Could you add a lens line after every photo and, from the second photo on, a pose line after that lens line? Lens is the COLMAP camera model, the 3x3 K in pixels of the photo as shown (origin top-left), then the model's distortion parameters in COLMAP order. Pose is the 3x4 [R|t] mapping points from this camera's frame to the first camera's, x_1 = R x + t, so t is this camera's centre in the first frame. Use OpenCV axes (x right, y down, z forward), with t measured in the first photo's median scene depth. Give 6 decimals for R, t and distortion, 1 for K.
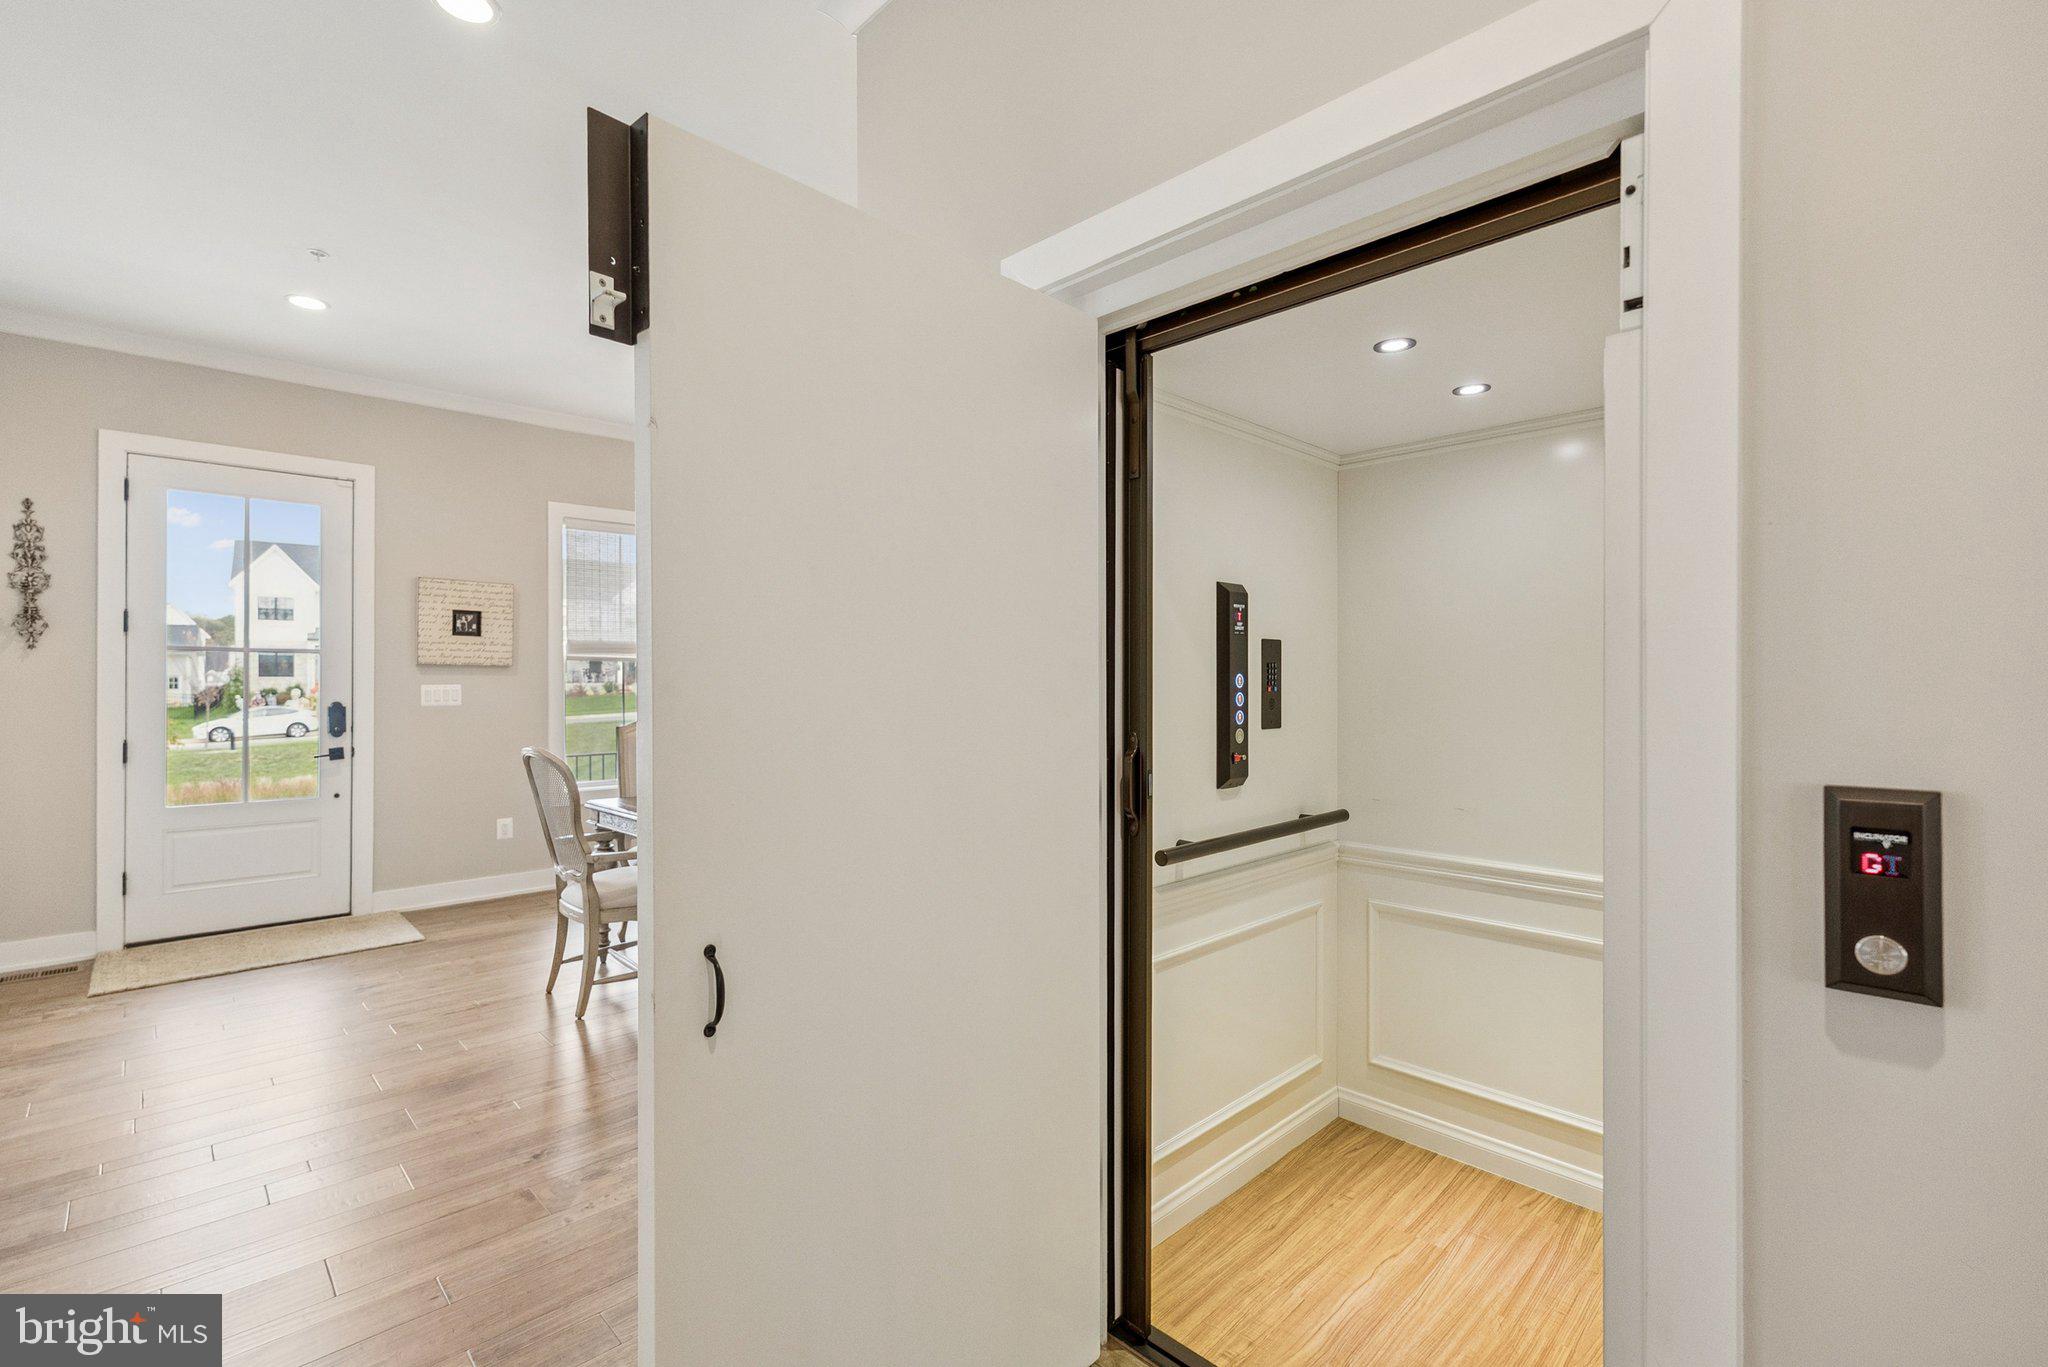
lens RADIAL K [[924.3, 0, 1024.4], [0, 924.3, 673.8], [0, 0, 1]] dist [-0.001074, -0.000201]
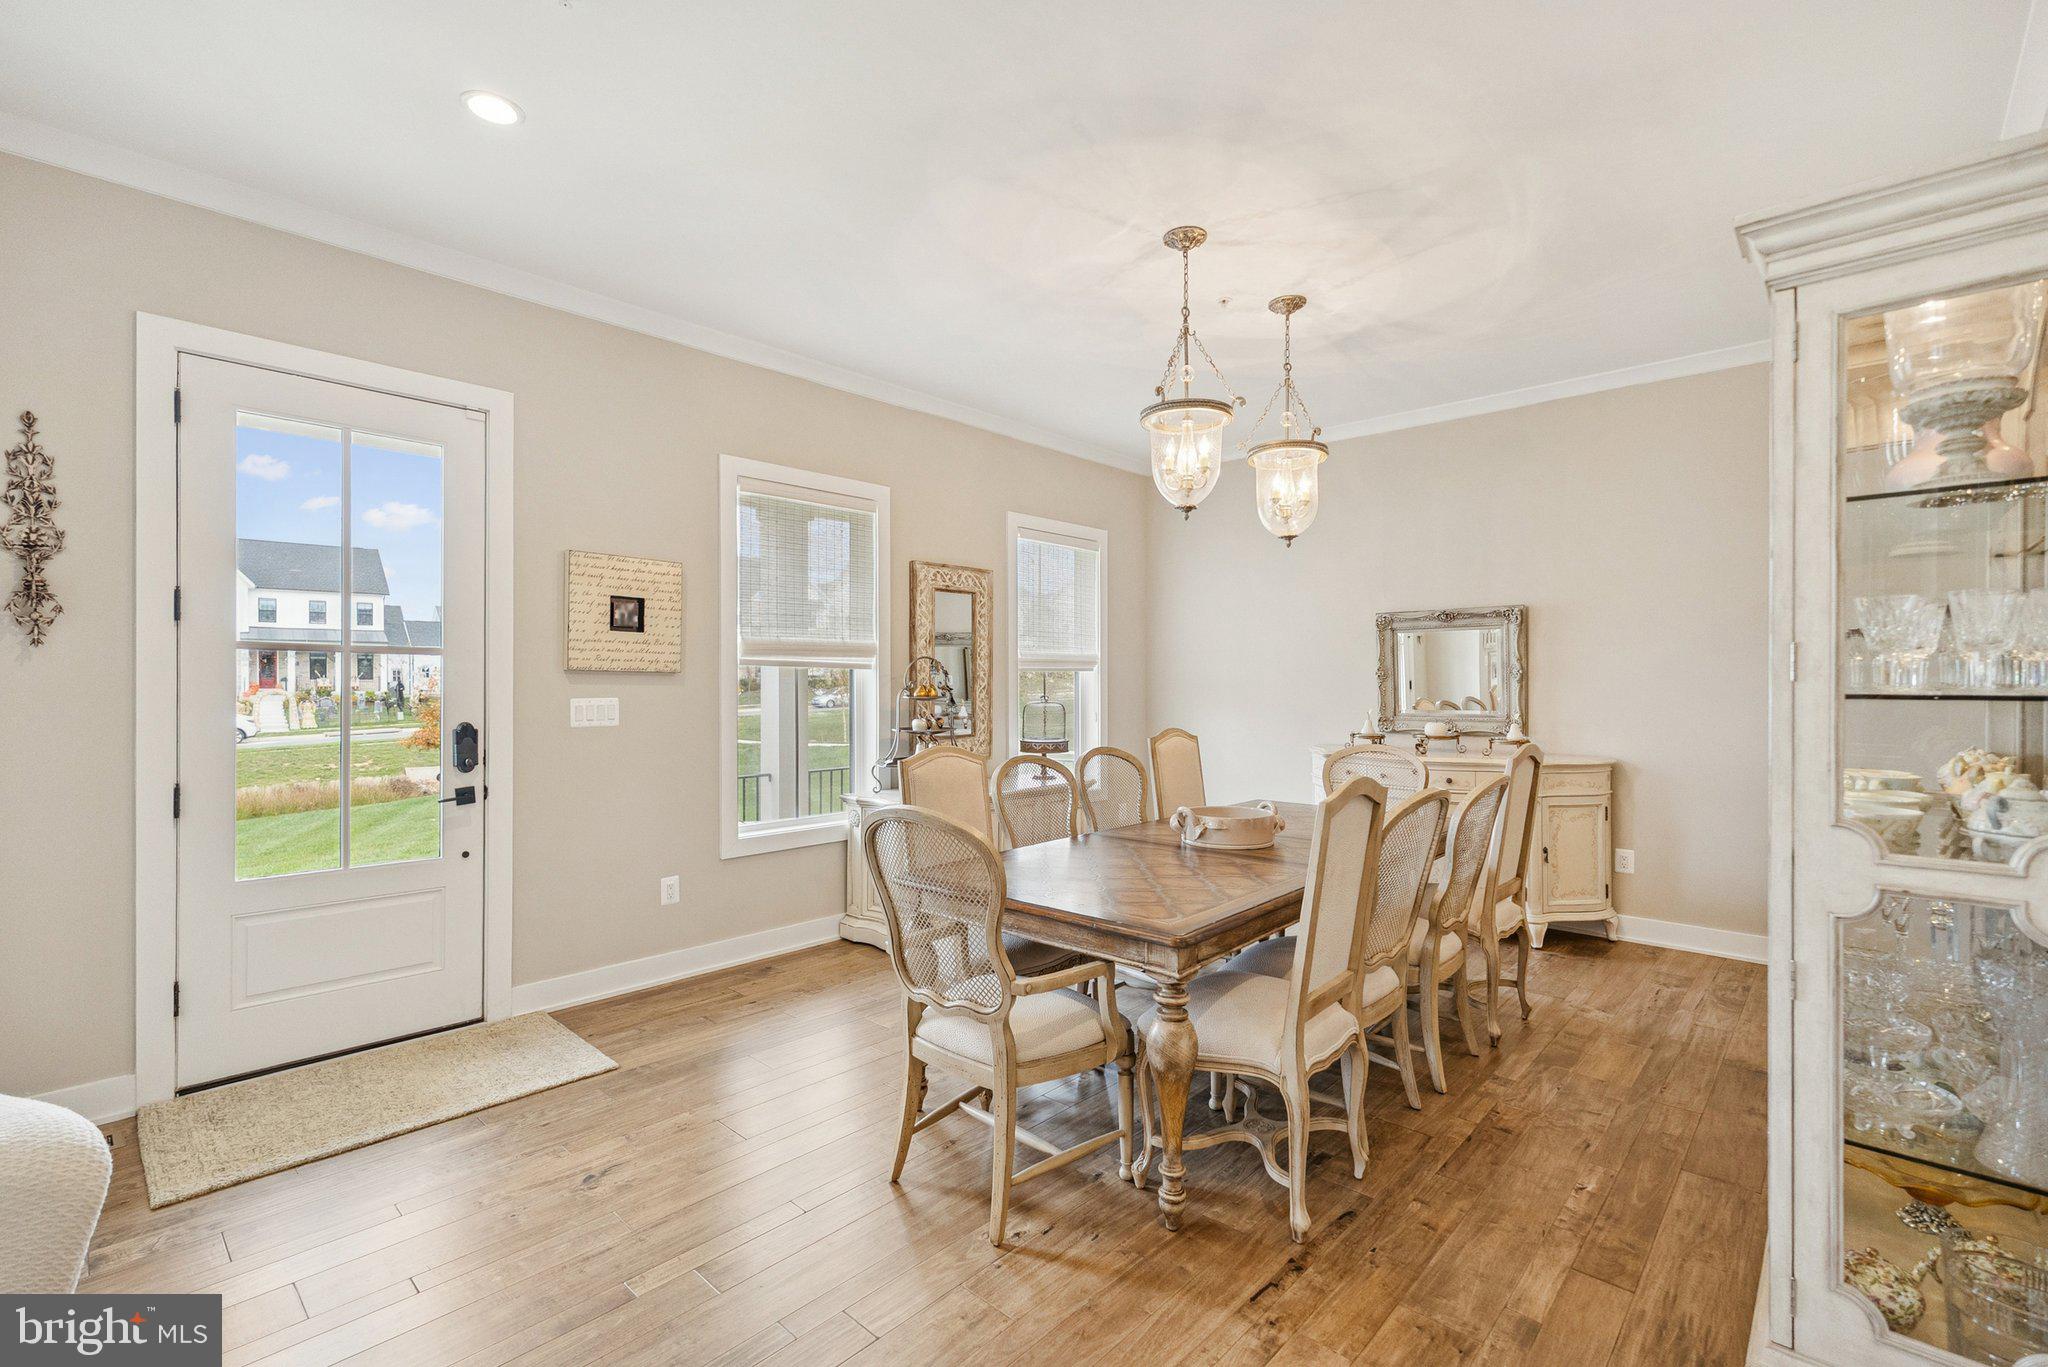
lens RADIAL K [[926.1, 0, 1024.0], [0, 926.1, 683.5], [0, 0, 1]] dist [0.000952, 0.000149]
pose [[0.998920, 0.002412, 0.046402, -0.350667], [-0.002684, 0.999980, 0.005808, -0.005095], [-0.046387, -0.005927, 0.998906, 0.270172]]
